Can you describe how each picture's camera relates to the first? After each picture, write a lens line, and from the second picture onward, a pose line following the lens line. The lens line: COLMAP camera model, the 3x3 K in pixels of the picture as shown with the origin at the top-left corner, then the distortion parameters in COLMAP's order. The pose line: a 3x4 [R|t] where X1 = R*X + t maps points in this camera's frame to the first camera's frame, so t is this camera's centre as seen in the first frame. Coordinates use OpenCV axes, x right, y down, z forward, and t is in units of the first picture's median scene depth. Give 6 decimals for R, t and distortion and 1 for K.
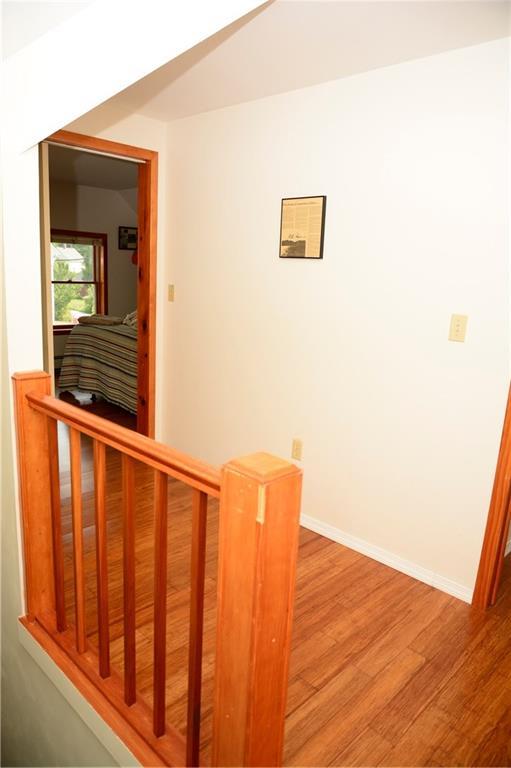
lens RADIAL K [[522.7, 0, 255.5], [0, 522.7, 384.0], [0, 0, 1]] dist [-0.022707, 0.004785]
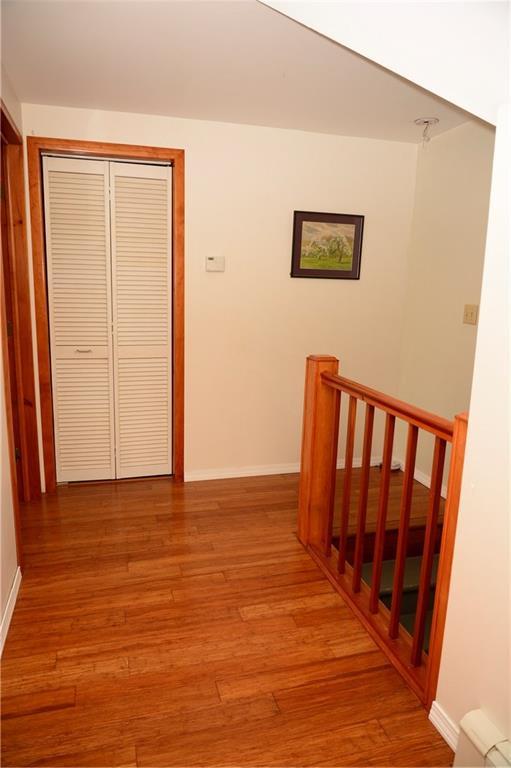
lens RADIAL K [[522.7, 0, 255.5], [0, 522.7, 384.0], [0, 0, 1]] dist [-0.022707, 0.004785]
pose [[-0.865797, -0.165635, 0.472187, -0.441217], [0.035081, 0.921215, 0.387469, -0.334161], [-0.499164, 0.352034, -0.791775, 1.583567]]
